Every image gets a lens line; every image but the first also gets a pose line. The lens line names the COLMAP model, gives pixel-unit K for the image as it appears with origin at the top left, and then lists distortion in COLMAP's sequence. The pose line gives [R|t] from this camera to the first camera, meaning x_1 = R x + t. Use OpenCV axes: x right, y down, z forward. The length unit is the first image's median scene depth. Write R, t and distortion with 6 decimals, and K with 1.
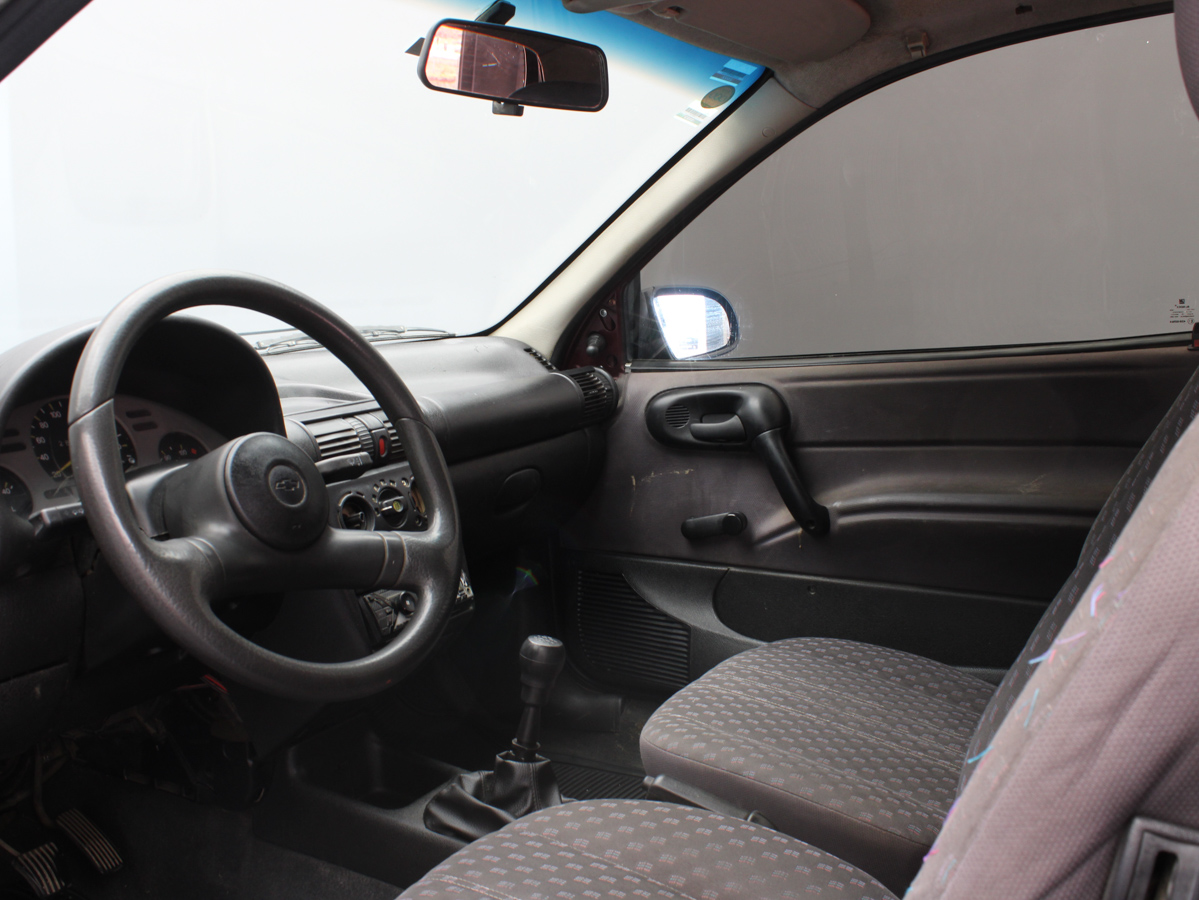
lens RADIAL K [[1225.0, 0, 611.3], [0, 1225.0, 447.8], [0, 0, 1]] dist [-0.108312, 0.000000]
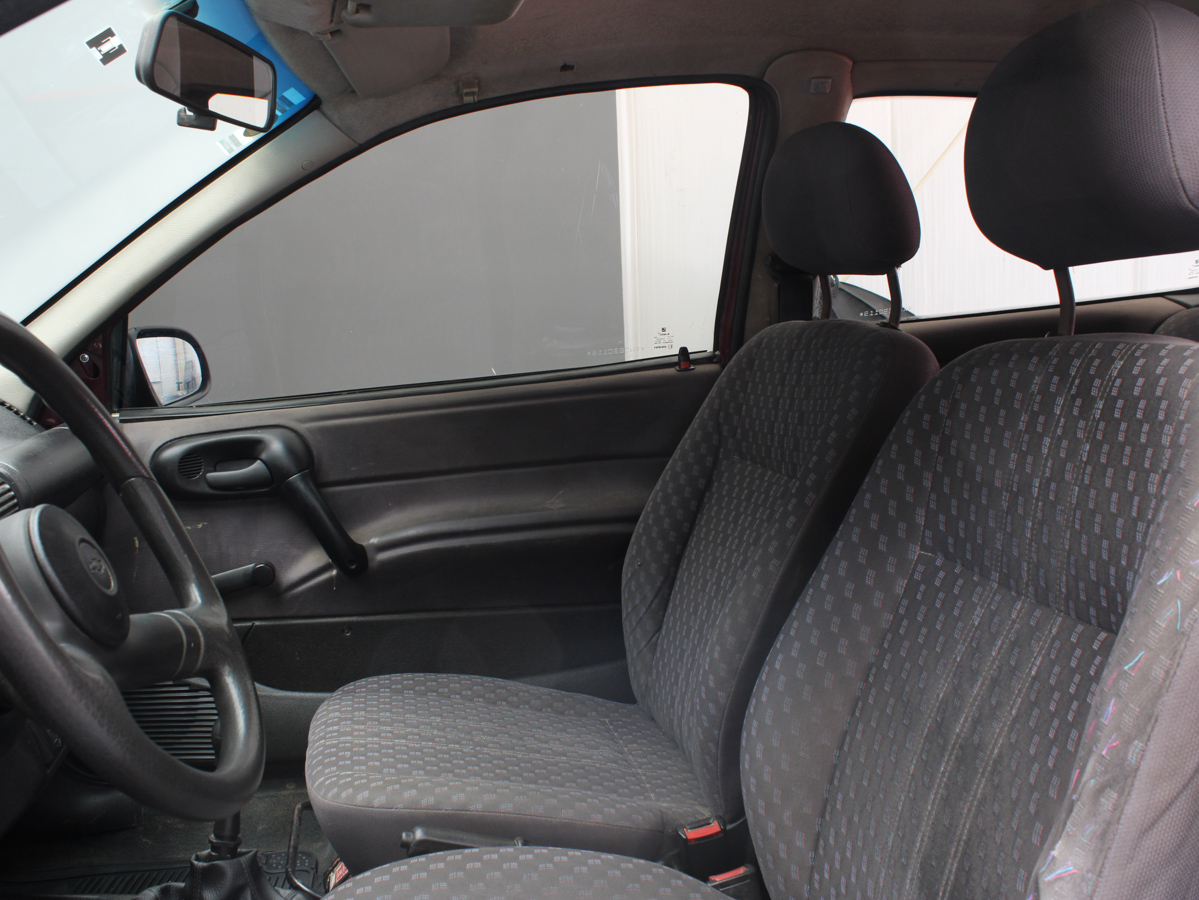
lens RADIAL K [[1225.0, 0, 603.4], [0, 1225.0, 447.1], [0, 0, 1]] dist [-0.108312, 0.000000]
pose [[0.778048, -0.068875, 0.624417, -0.282074], [0.092523, 0.995696, -0.005460, -0.006871], [-0.621353, 0.062022, 0.781072, 0.099387]]
